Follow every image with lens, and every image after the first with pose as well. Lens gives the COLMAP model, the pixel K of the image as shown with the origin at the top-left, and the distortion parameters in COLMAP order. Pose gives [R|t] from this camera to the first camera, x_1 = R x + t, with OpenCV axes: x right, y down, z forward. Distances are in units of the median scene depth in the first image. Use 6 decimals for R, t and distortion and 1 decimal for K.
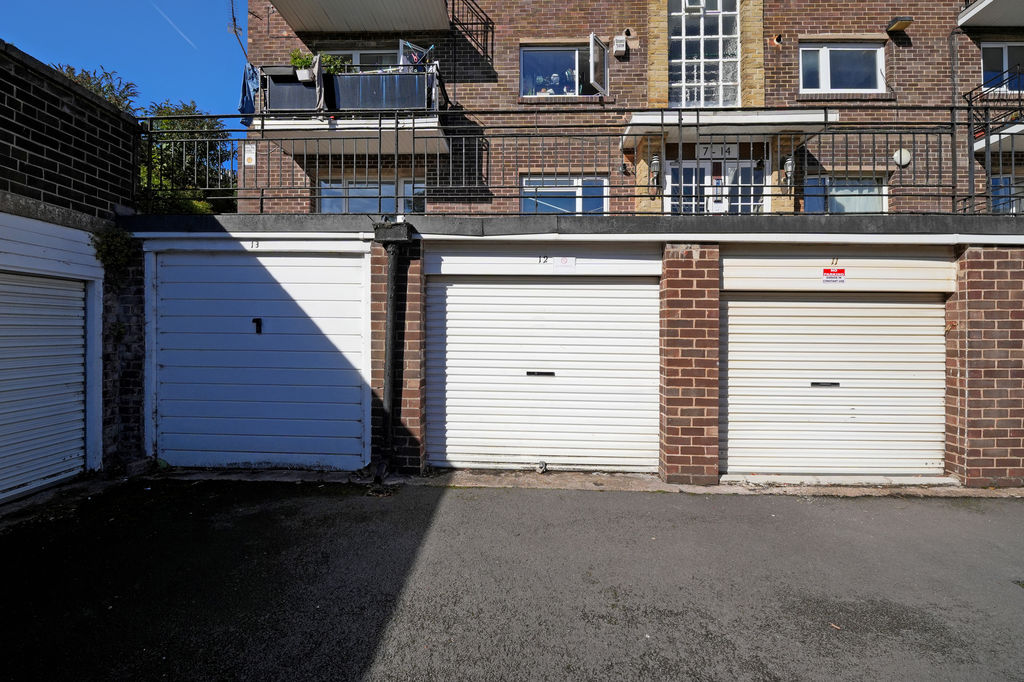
lens RADIAL K [[437.4, 0, 496.5], [0, 437.4, 326.8], [0, 0, 1]] dist [-0.028422, -0.000125]
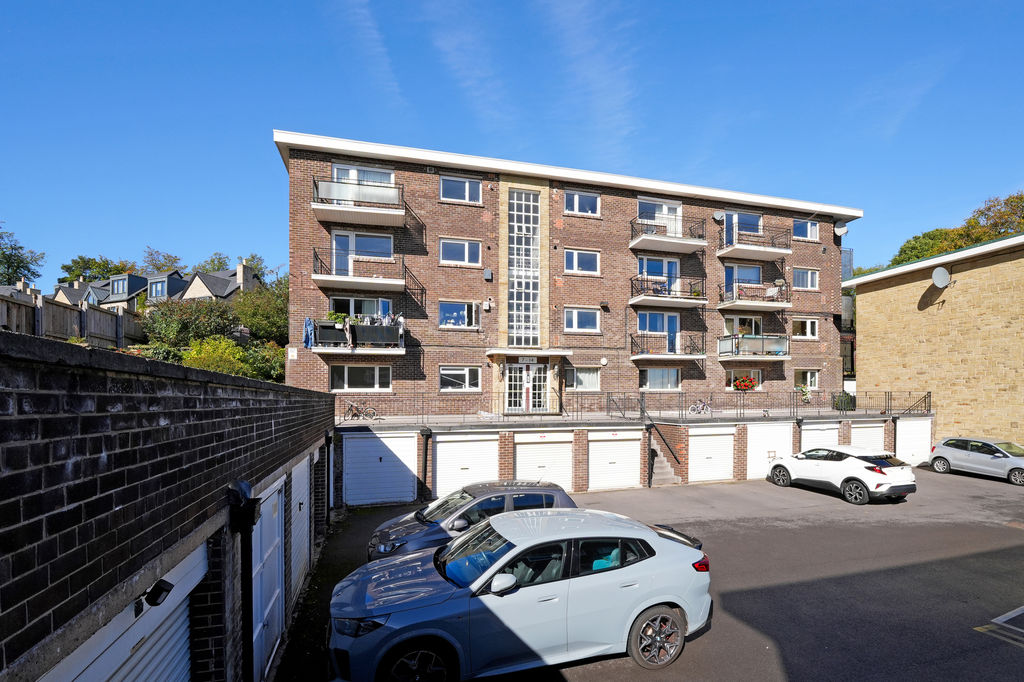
lens RADIAL K [[434.0, 0, 490.6], [0, 434.0, 402.6], [0, 0, 1]] dist [-0.031581, -0.000459]
pose [[0.960276, -0.017678, 0.278493, -0.311690], [0.011979, 0.999683, 0.022151, -0.234890], [-0.278796, -0.017935, 0.960183, -1.124561]]
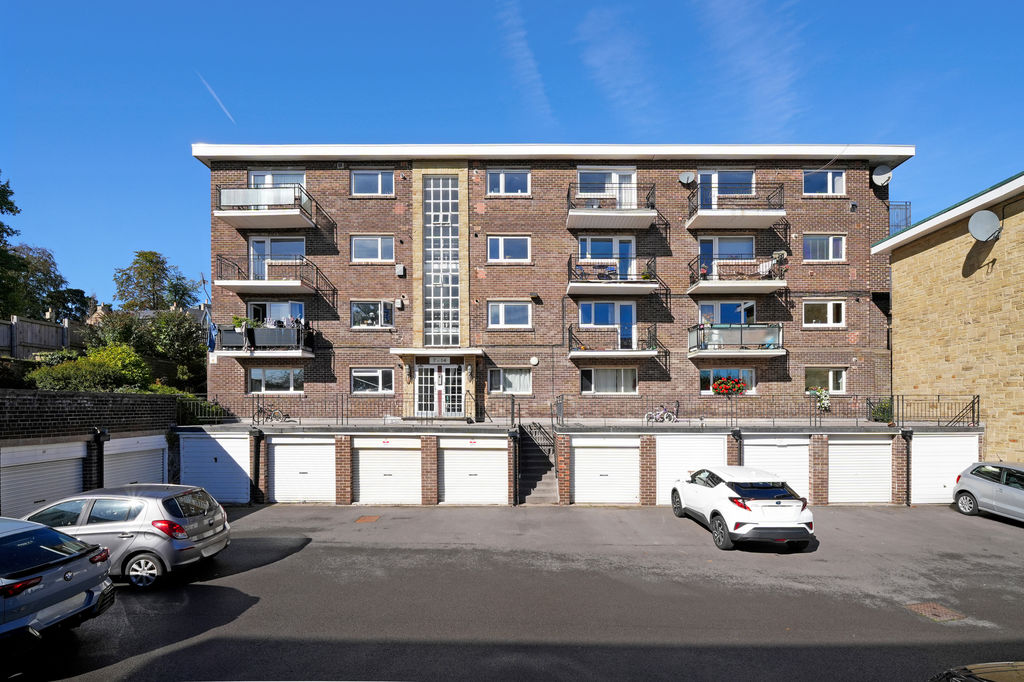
lens RADIAL K [[438.0, 0, 493.5], [0, 438.0, 416.0], [0, 0, 1]] dist [-0.011990, -0.005659]
pose [[0.999332, -0.007622, 0.035743, 0.689124], [0.006451, 0.999442, 0.032773, -0.204494], [-0.035973, -0.032521, 0.998824, -1.130220]]
